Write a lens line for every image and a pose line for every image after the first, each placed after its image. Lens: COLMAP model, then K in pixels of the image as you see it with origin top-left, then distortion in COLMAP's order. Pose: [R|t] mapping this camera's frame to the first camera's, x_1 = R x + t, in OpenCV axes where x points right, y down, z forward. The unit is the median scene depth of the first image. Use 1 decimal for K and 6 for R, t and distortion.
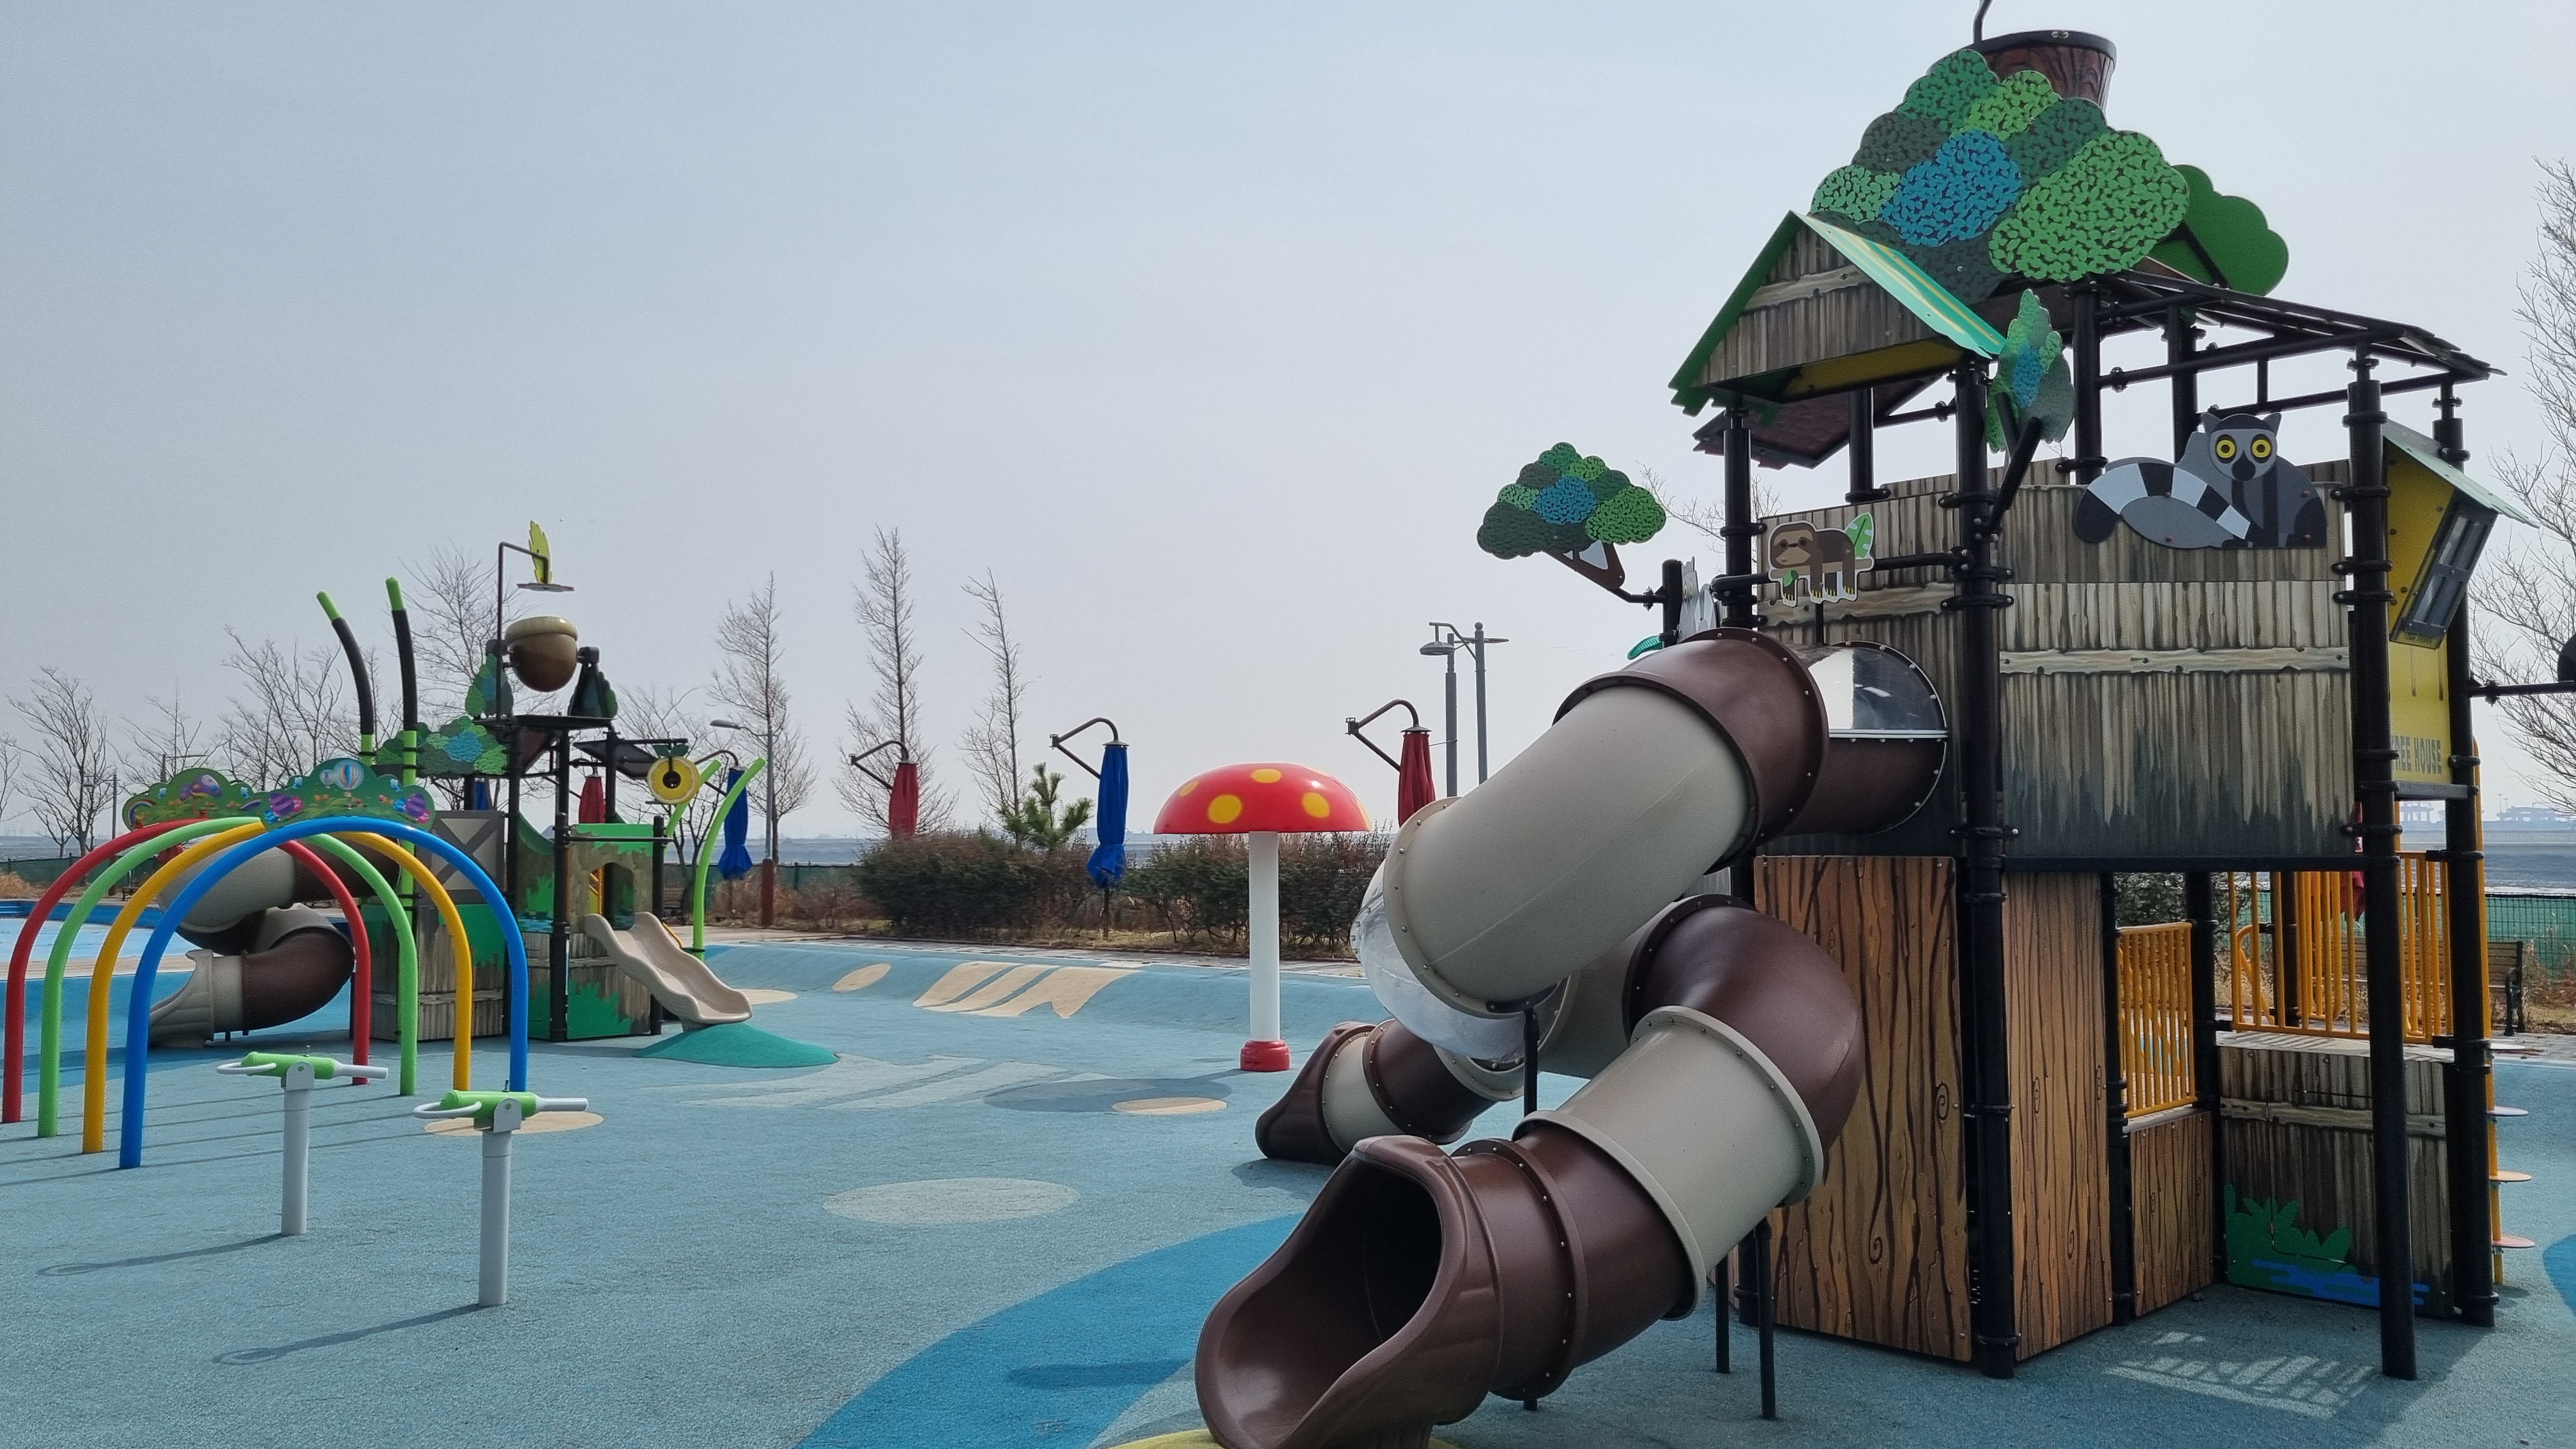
lens RADIAL K [[1759.4, 0, 1288.0], [0, 1759.4, 724.5], [0, 0, 1]] dist [0.060356, -0.041856]
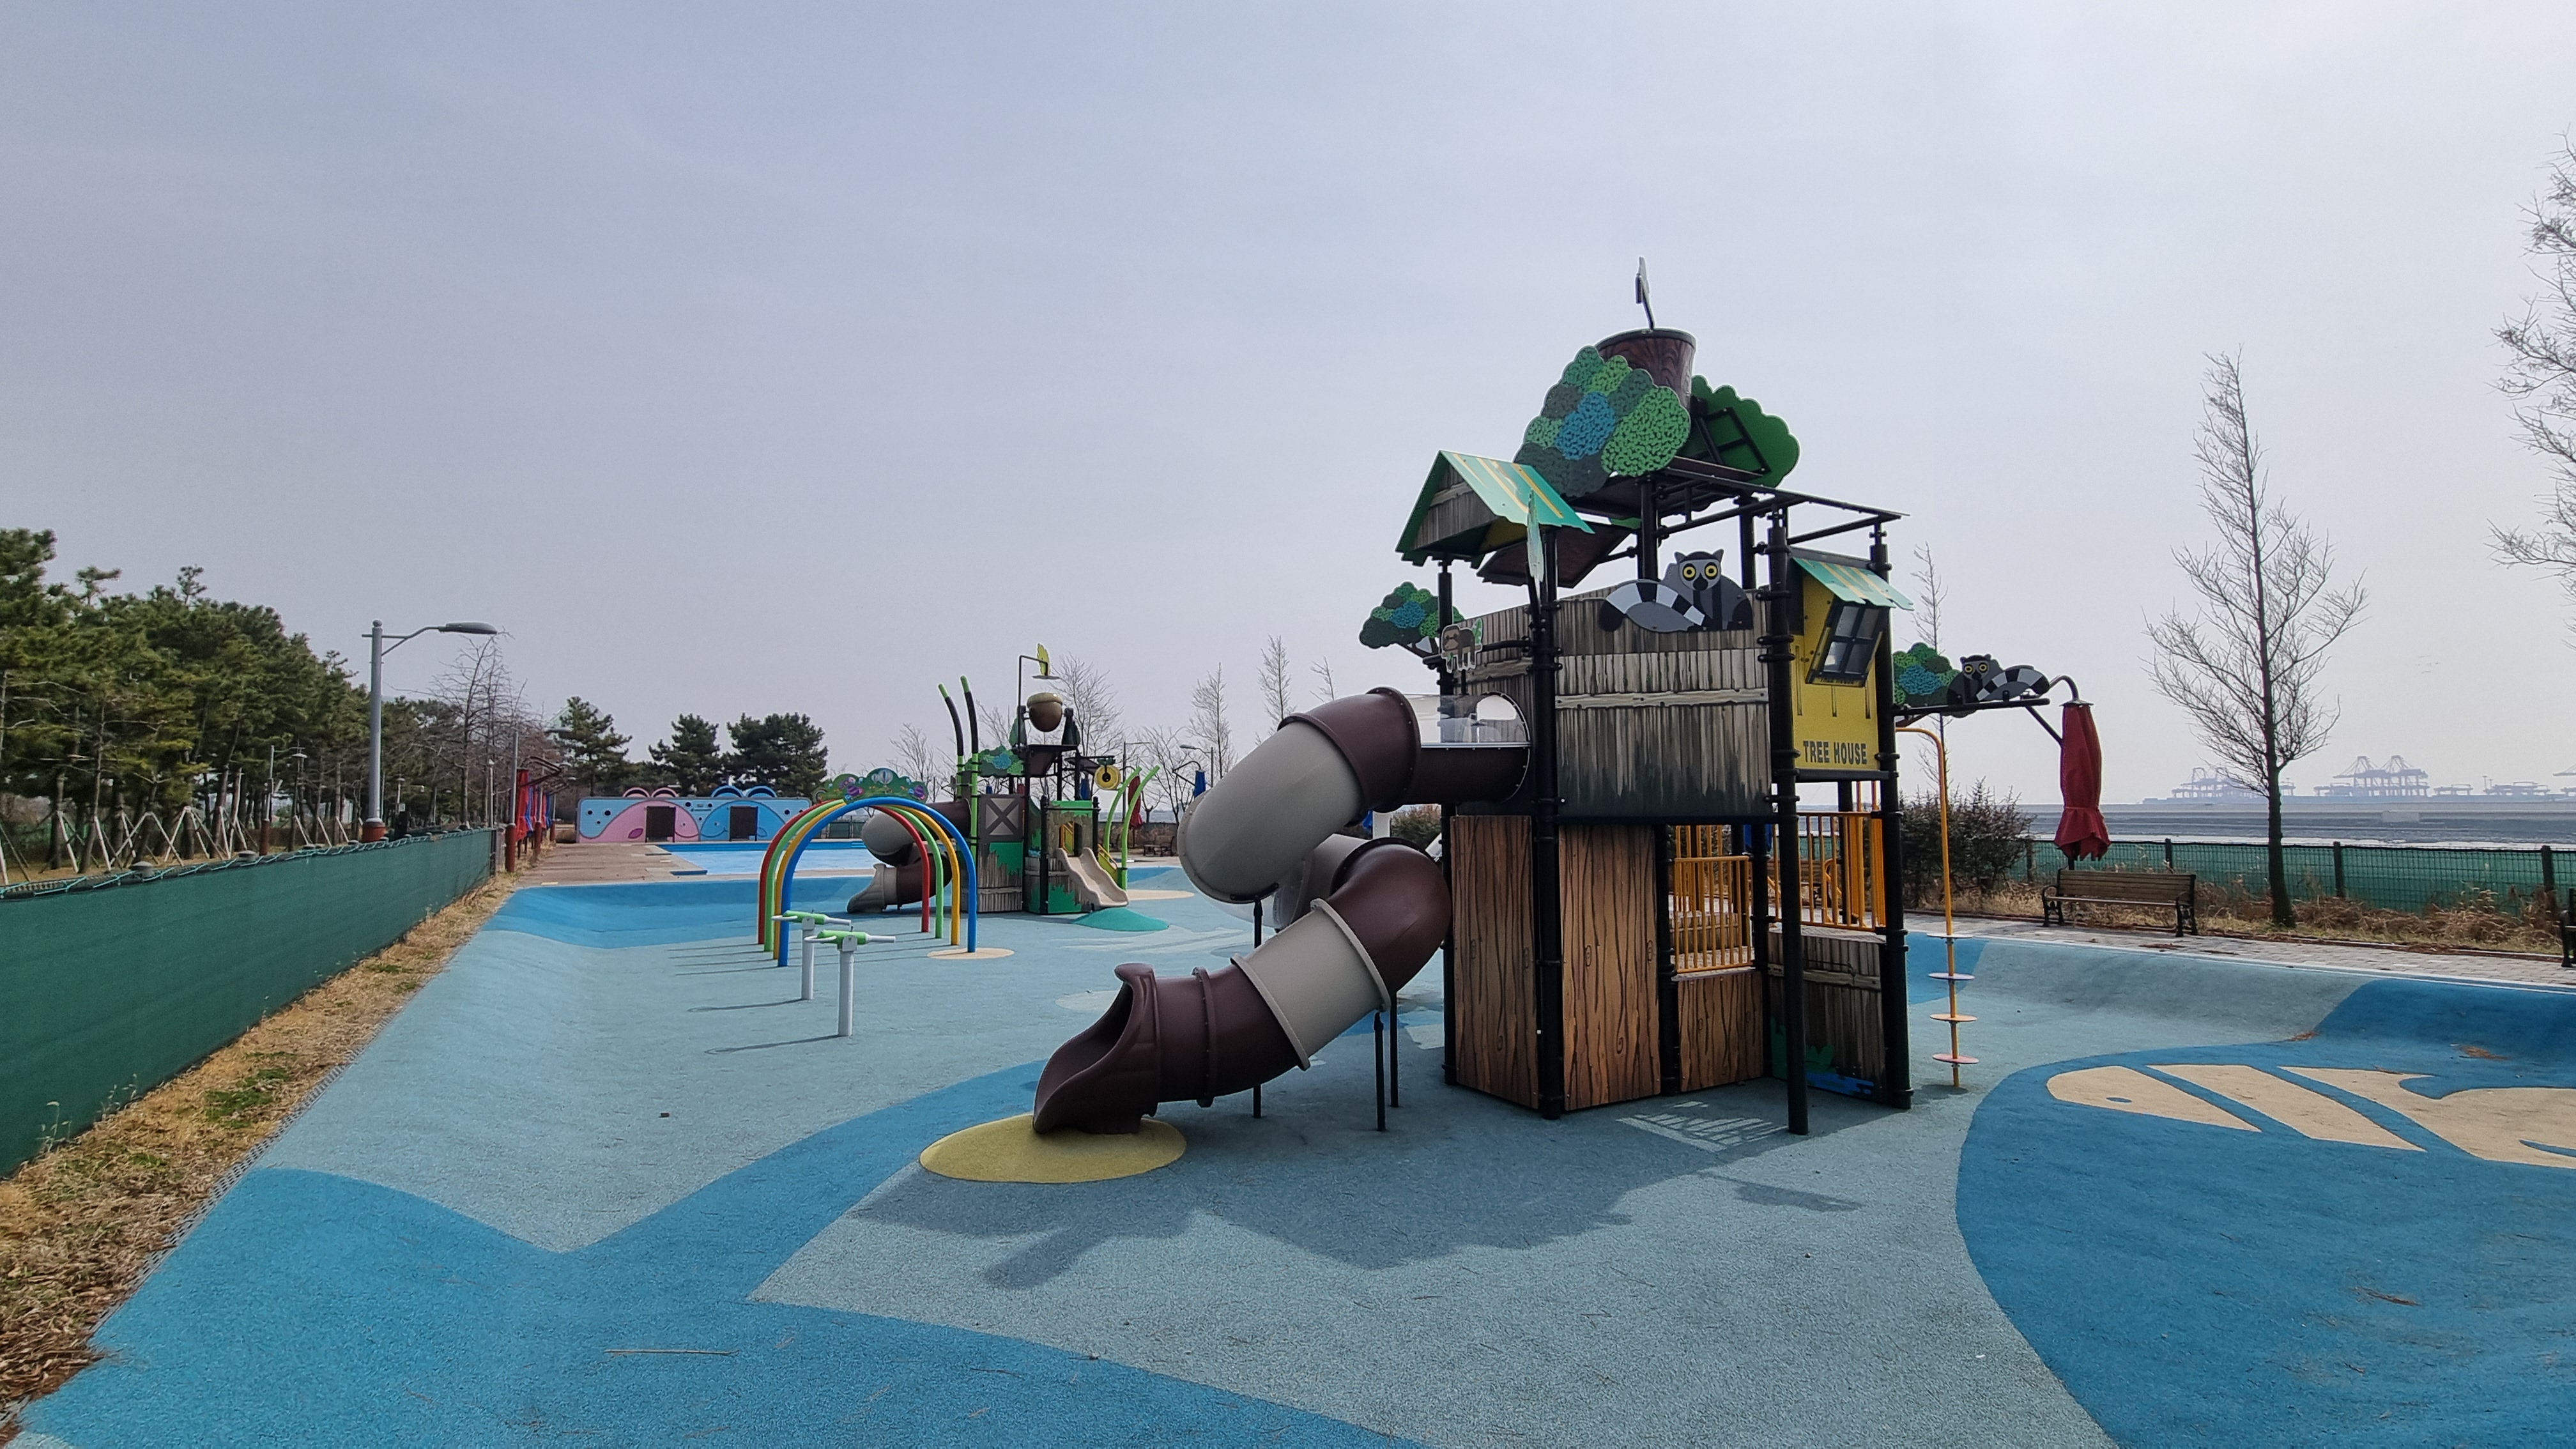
lens RADIAL K [[1014.9, 0, 1288.0], [0, 1014.9, 724.5], [0, 0, 1]] dist [0.001496, 0.000121]
pose [[0.972186, -0.020616, -0.233300, 0.357279], [0.016124, 0.999646, -0.021147, 0.002776], [0.233654, 0.016797, 0.972175, -0.015124]]
